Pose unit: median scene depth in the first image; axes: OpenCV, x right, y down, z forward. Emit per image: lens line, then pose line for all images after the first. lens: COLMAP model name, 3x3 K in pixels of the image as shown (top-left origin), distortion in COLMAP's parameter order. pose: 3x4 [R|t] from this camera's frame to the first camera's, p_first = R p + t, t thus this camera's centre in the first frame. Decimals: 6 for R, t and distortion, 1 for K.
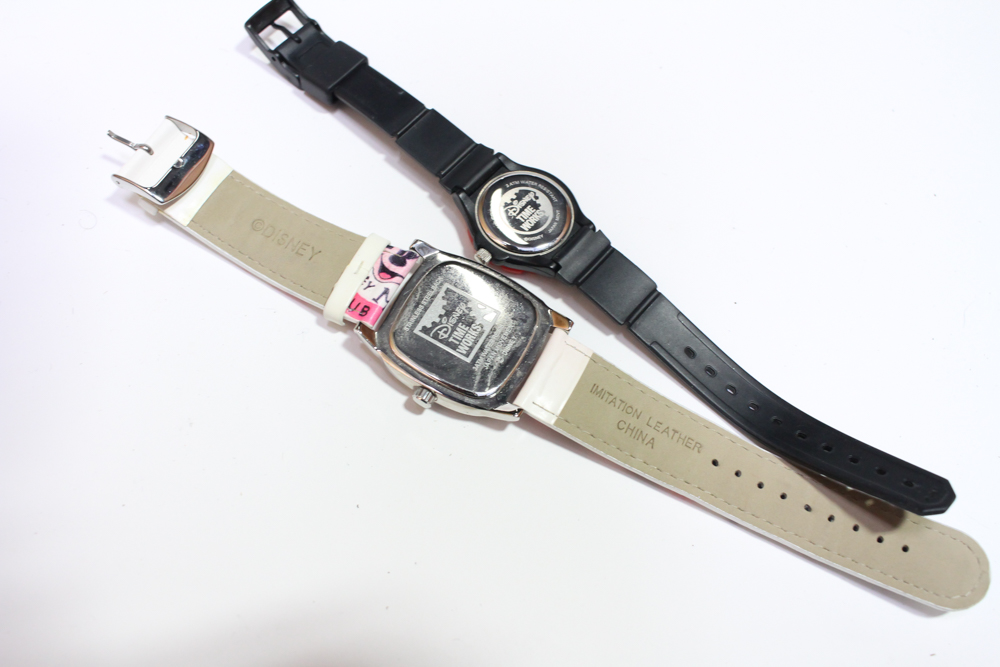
lens RADIAL K [[1112.9, 0, 500.0], [0, 1112.9, 333.5], [0, 0, 1]] dist [-0.099522, 0.031211]
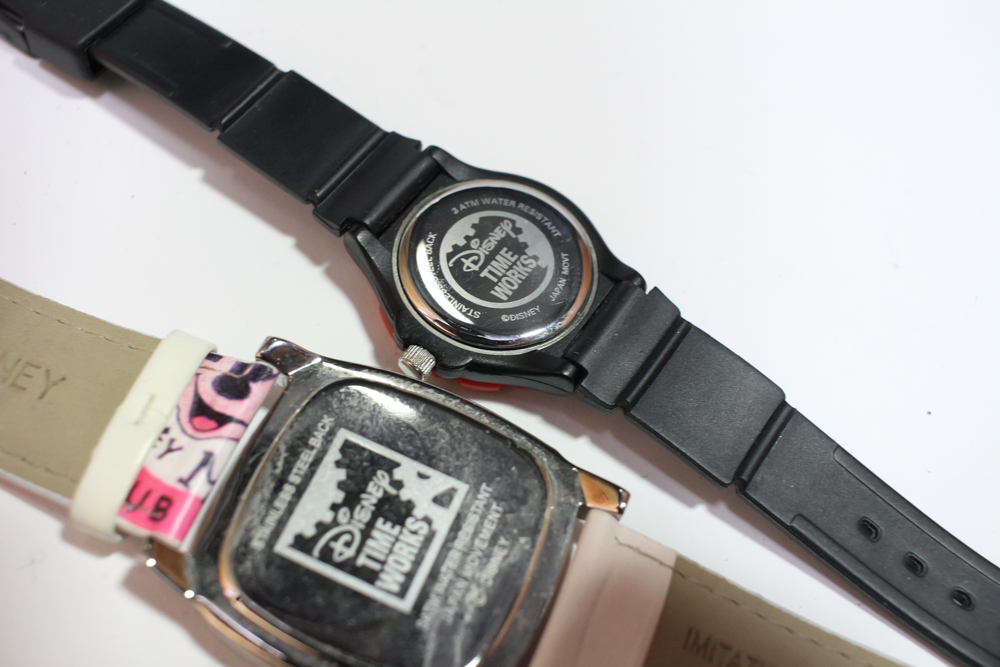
lens RADIAL K [[1112.9, 0, 500.0], [0, 1112.9, 333.5], [0, 0, 1]] dist [-0.099522, 0.031211]
pose [[0.993720, -0.076000, 0.082120, -0.018508], [0.080802, 0.995110, -0.056811, -0.052916], [-0.077401, 0.063090, 0.995002, 0.542454]]
